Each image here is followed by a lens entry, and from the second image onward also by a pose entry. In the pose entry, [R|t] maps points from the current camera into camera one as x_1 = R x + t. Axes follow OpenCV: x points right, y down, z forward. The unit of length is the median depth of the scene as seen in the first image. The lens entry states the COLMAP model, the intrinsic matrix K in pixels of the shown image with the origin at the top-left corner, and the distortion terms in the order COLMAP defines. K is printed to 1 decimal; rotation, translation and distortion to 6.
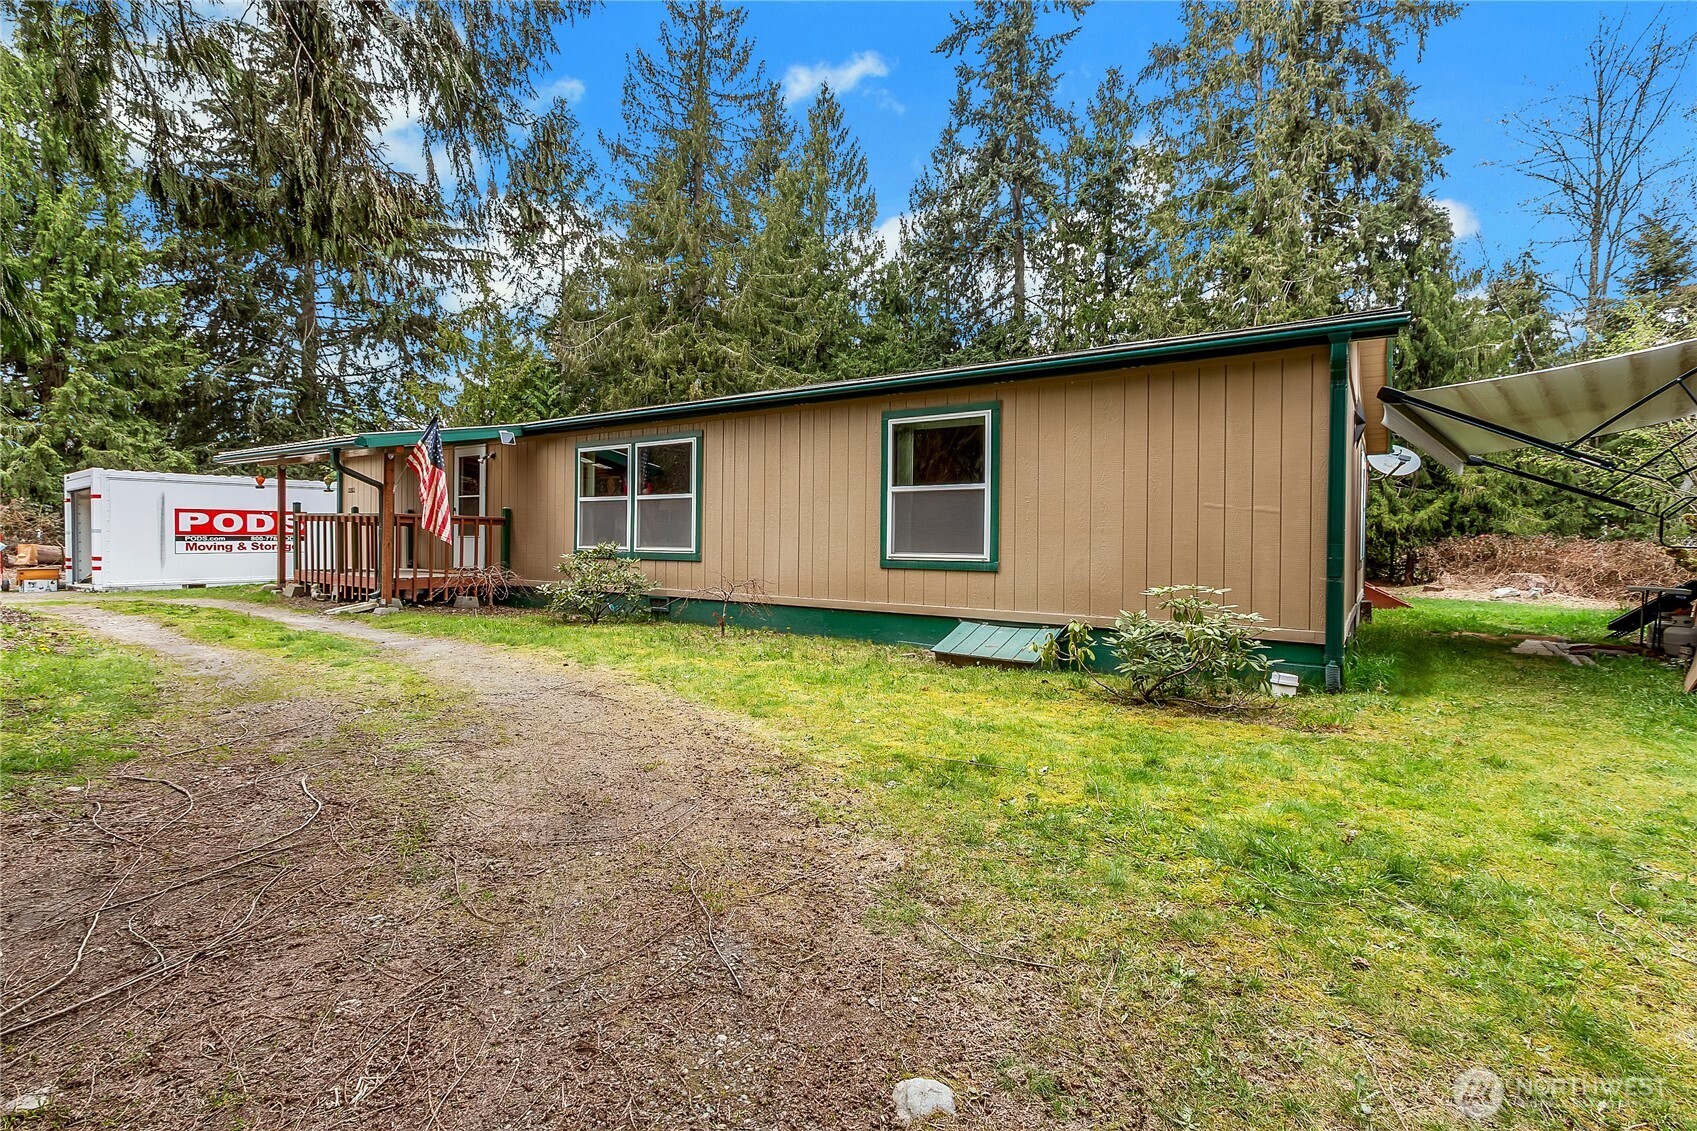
lens RADIAL K [[750.4, 0, 847.8], [0, 750.4, 560.7], [0, 0, 1]] dist [0.006876, -0.002700]
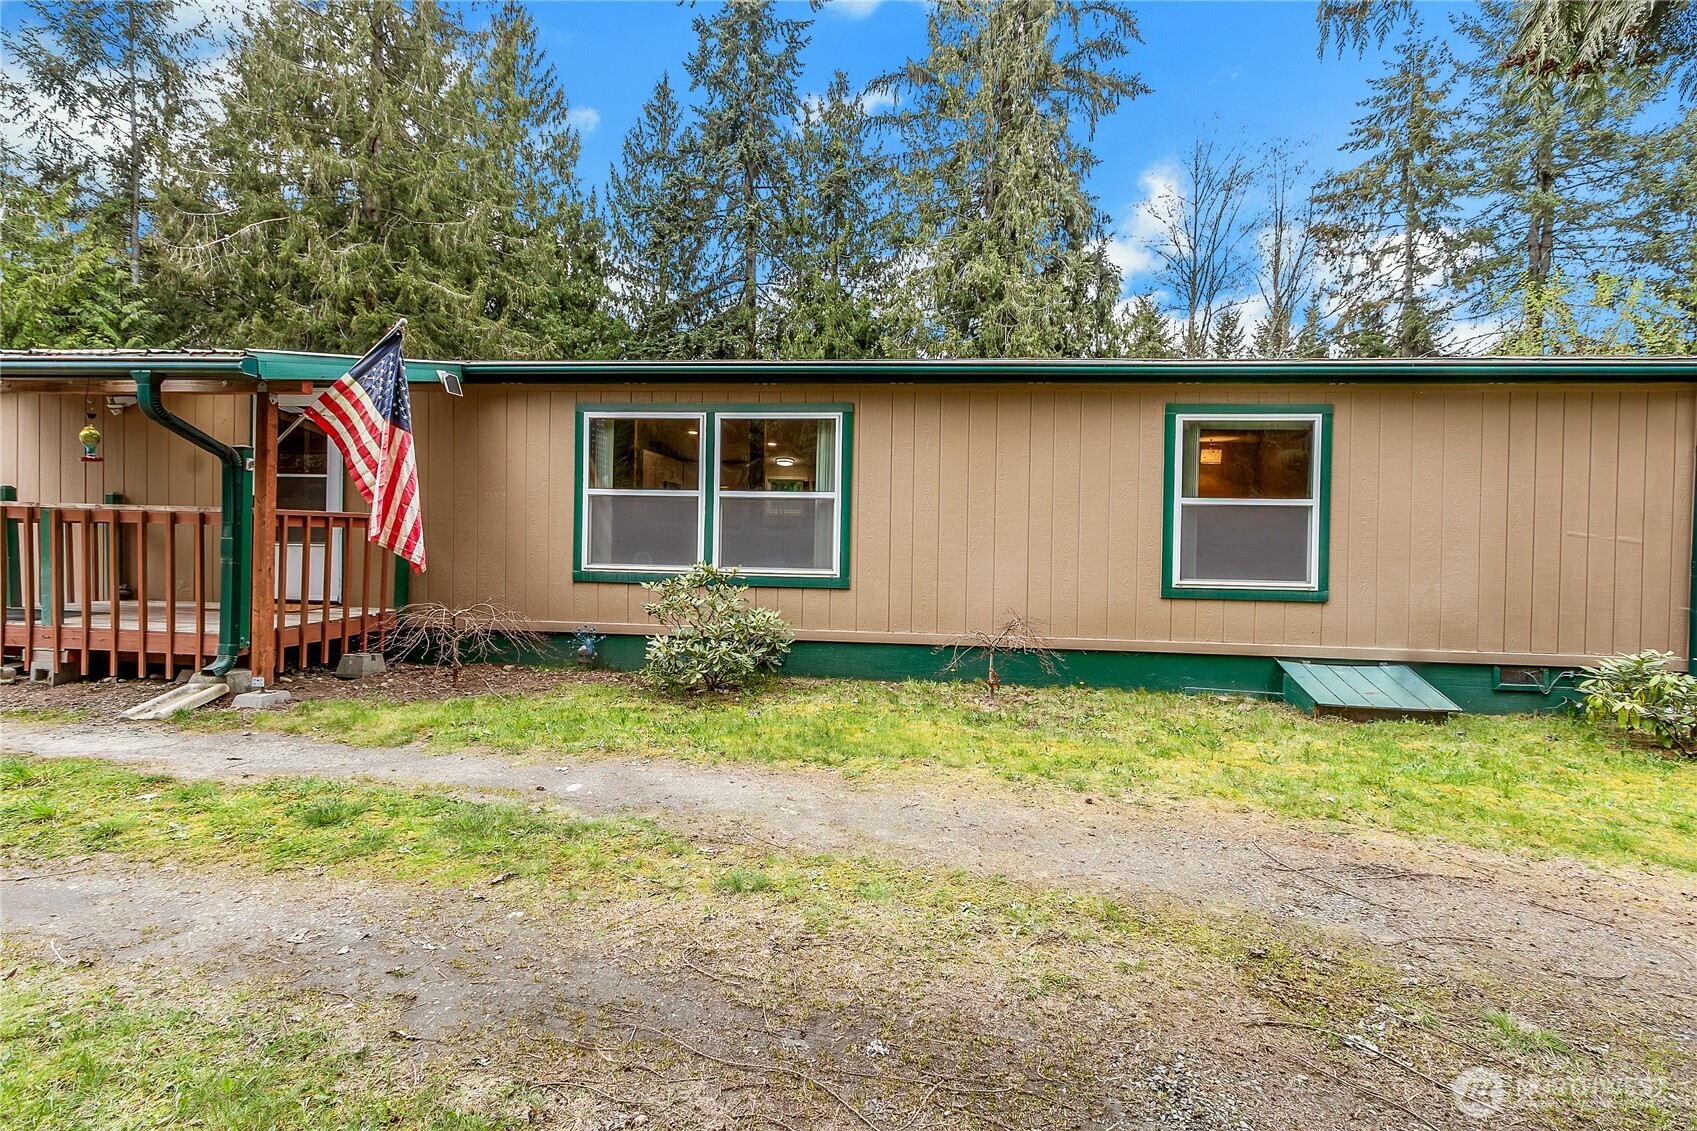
lens RADIAL K [[750.4, 0, 834.0], [0, 750.4, 559.4], [0, 0, 1]] dist [0.006876, -0.002700]
pose [[0.883327, -0.009679, 0.468657, -0.509972], [0.002759, 0.999877, 0.015451, -0.035871], [-0.468749, -0.012355, 0.883245, 0.360331]]
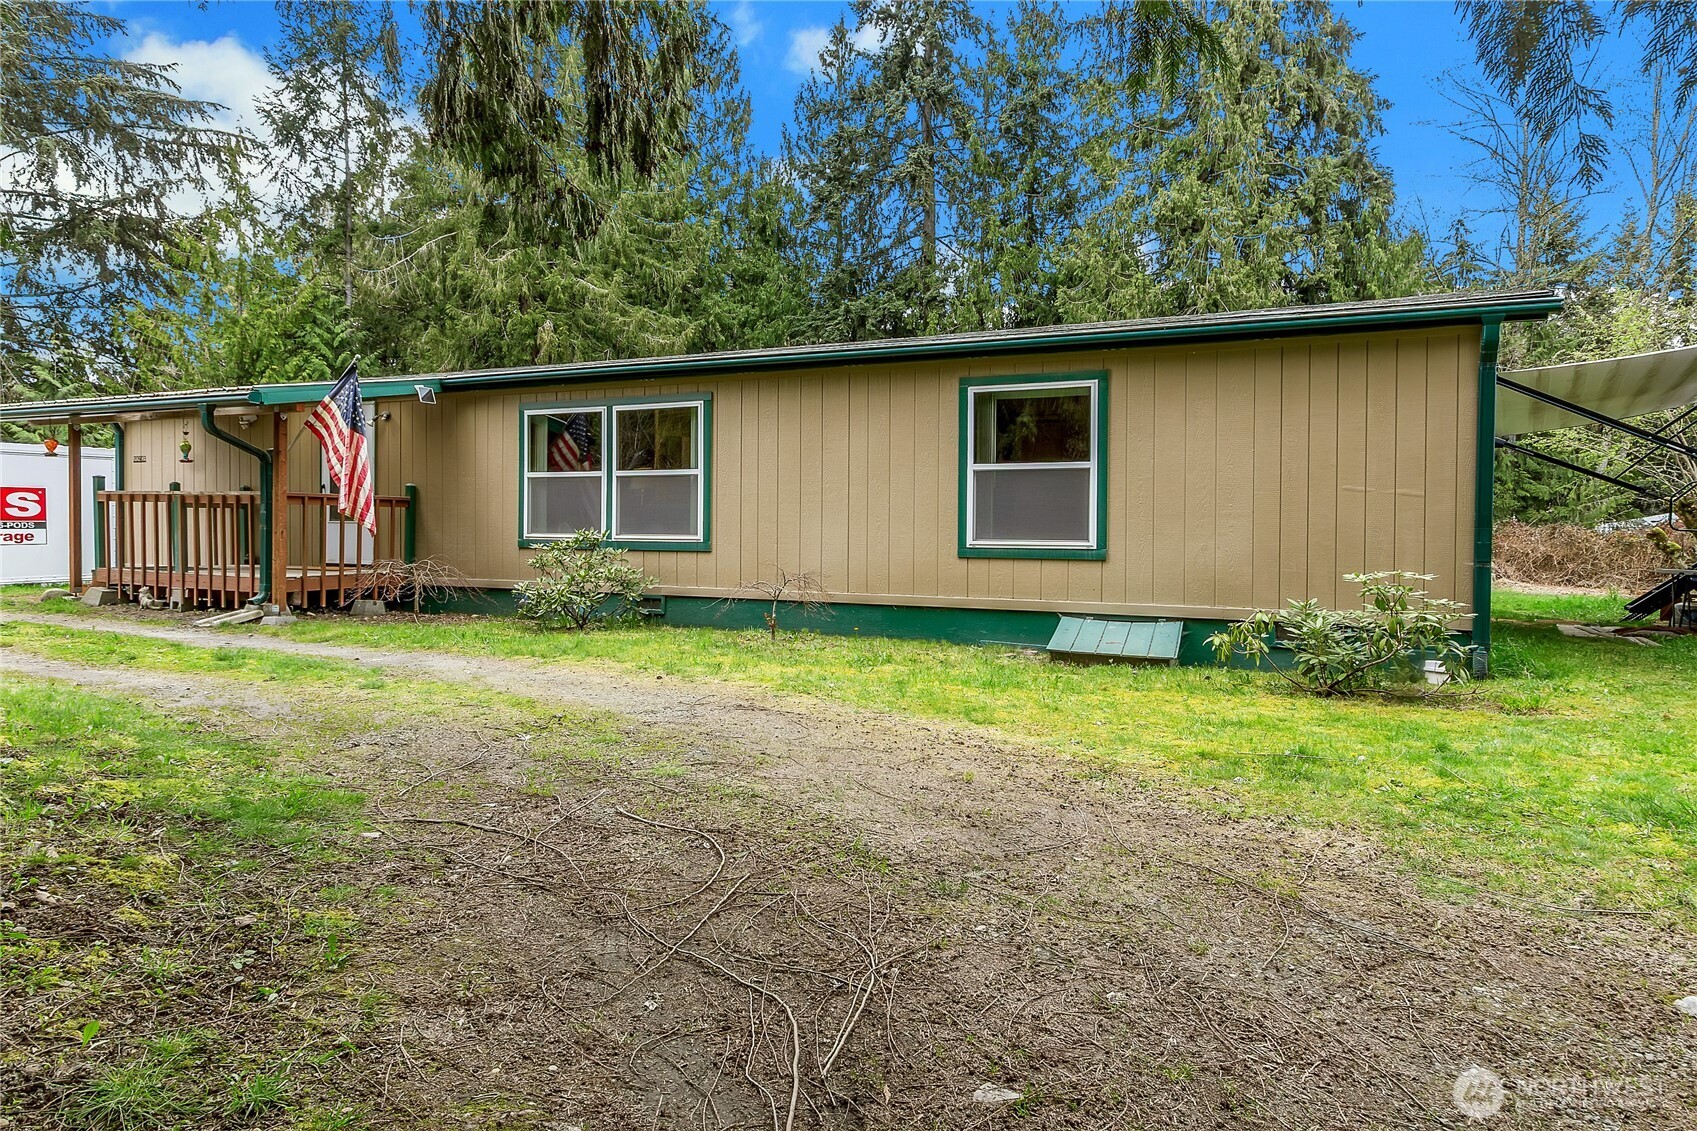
lens RADIAL K [[923.0, 0, 845.8], [0, 923.0, 563.2], [0, 0, 1]] dist [0.006289, -0.004294]
pose [[0.982864, -0.009898, 0.184068, -0.223372], [0.007351, 0.999868, 0.014519, -0.000340], [-0.184187, -0.012918, 0.982806, -0.022216]]
